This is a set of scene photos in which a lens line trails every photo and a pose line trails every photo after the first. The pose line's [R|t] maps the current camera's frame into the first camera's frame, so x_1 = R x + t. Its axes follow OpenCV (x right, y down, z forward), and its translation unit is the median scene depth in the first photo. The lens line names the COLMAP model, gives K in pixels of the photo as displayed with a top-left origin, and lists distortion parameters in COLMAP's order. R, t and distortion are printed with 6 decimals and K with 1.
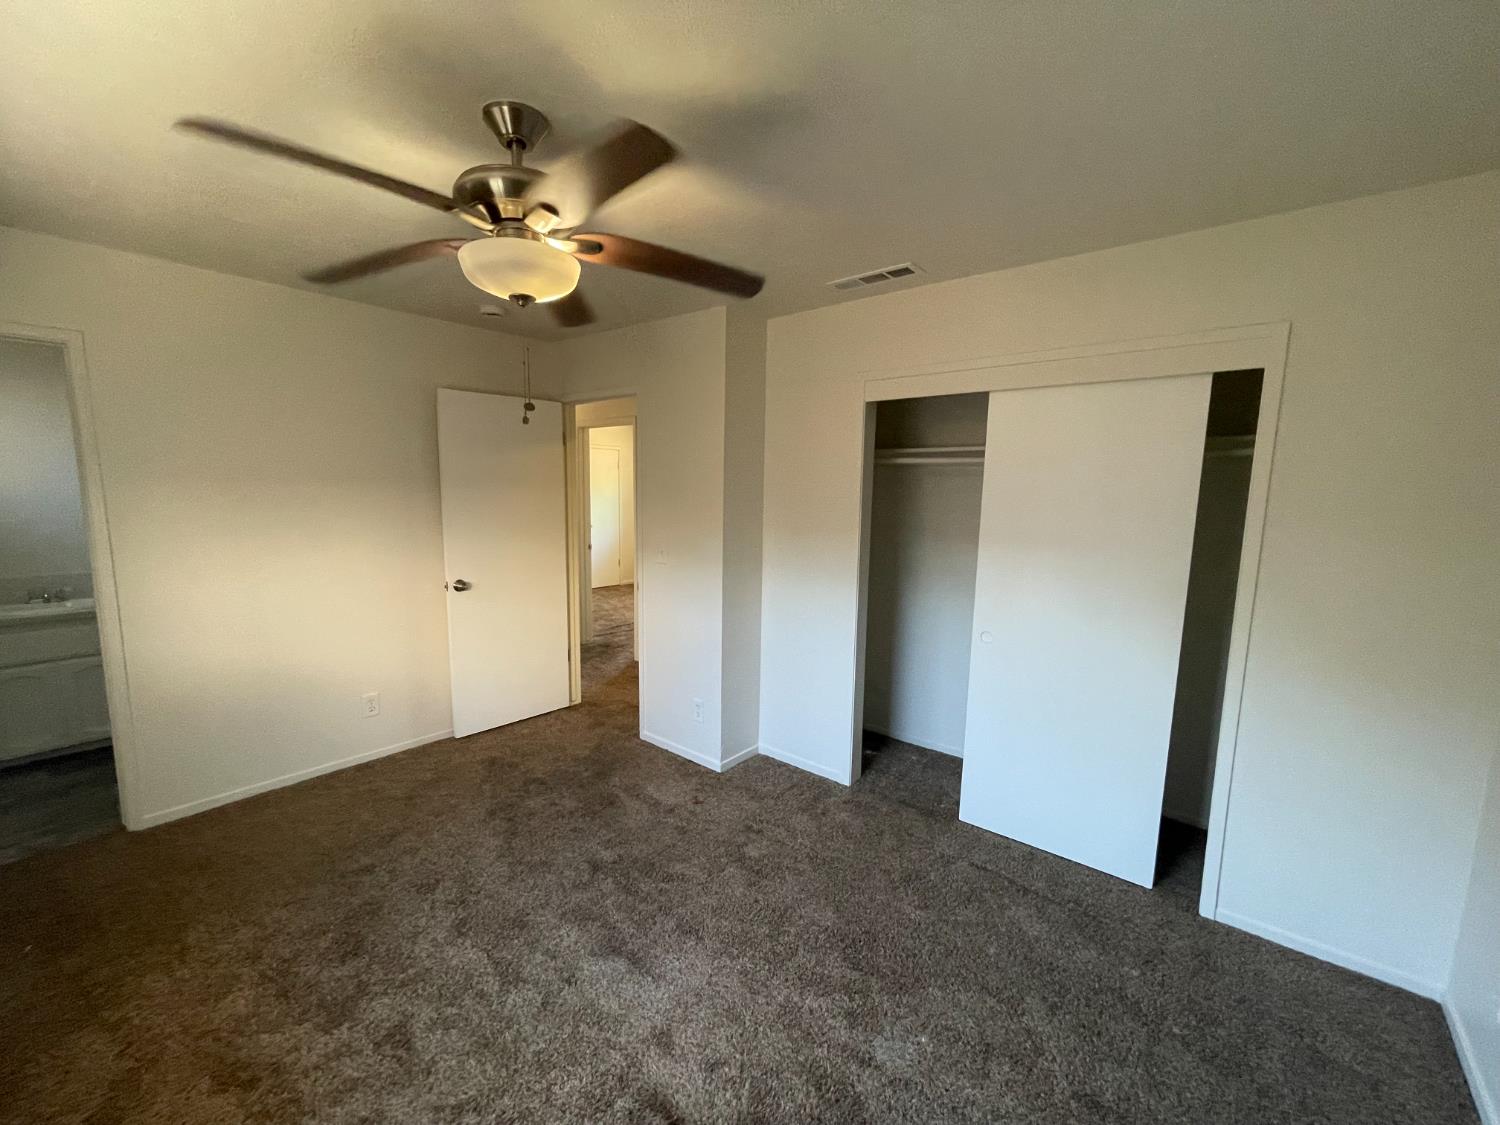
lens RADIAL K [[614.5, 0, 747.7], [0, 614.5, 572.5], [0, 0, 1]] dist [0.000981, 0.000279]
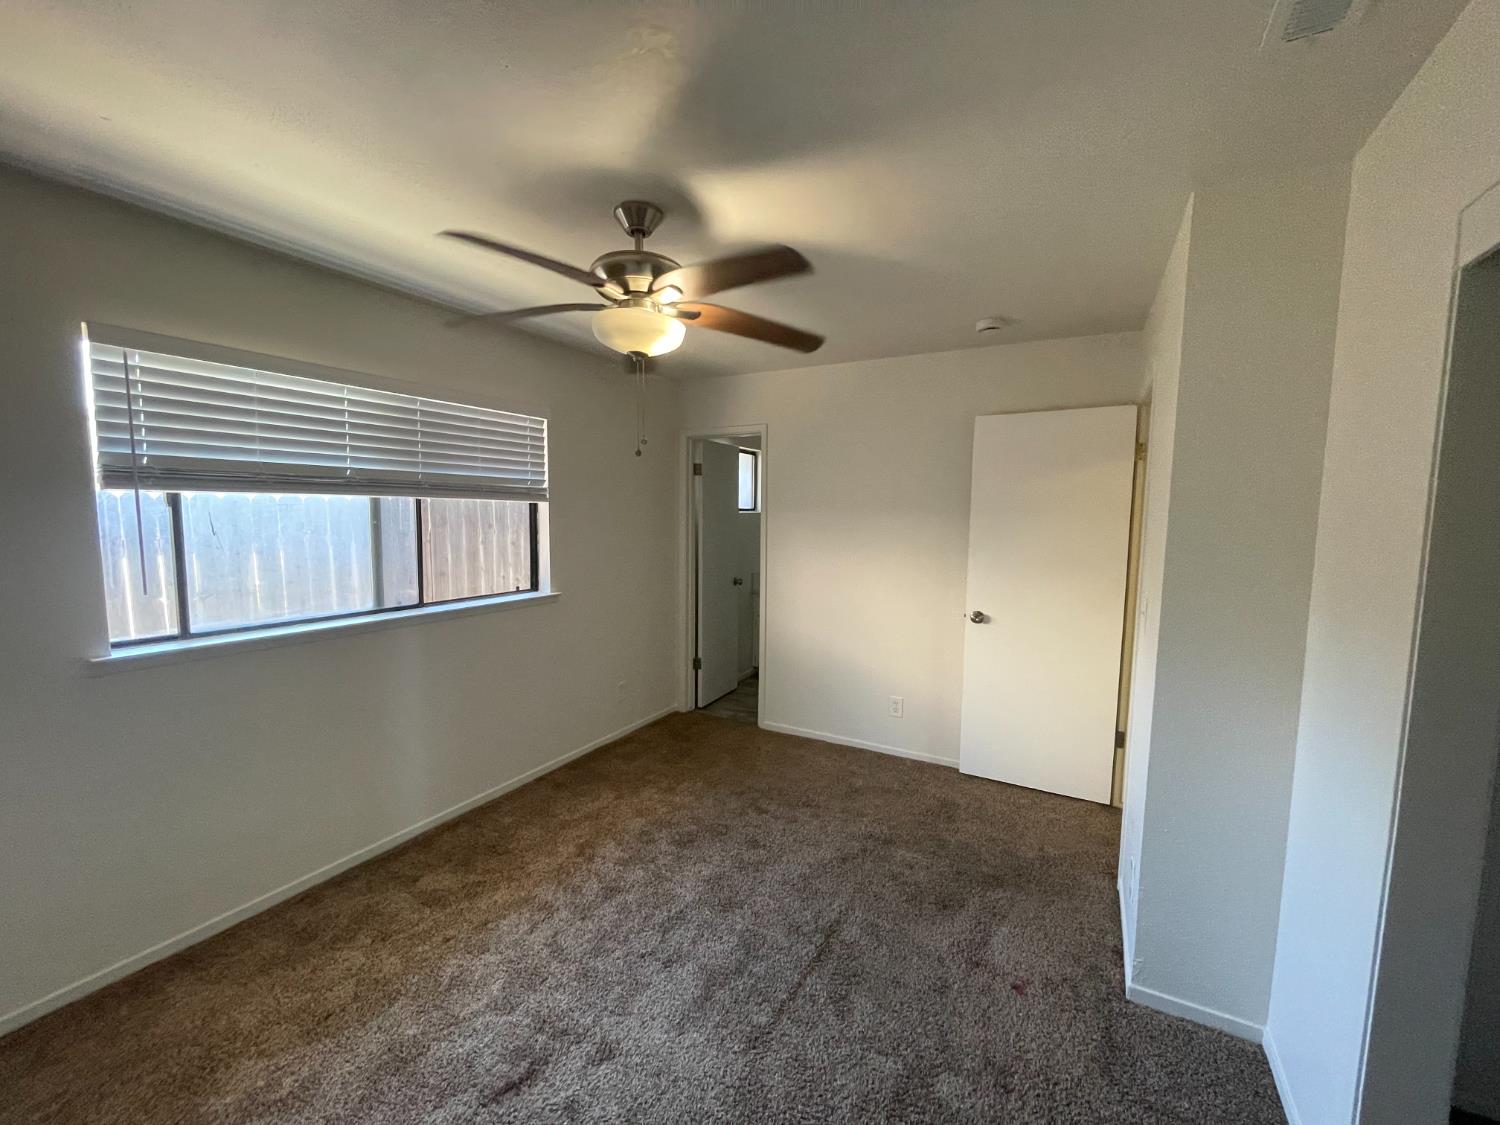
lens RADIAL K [[614.5, 0, 747.7], [0, 614.5, 572.5], [0, 0, 1]] dist [0.000981, 0.000279]
pose [[0.186489, 0.085304, -0.978747, 0.493940], [-0.143361, 0.987923, 0.058788, -0.065165], [0.971941, 0.129351, 0.196466, 0.559674]]
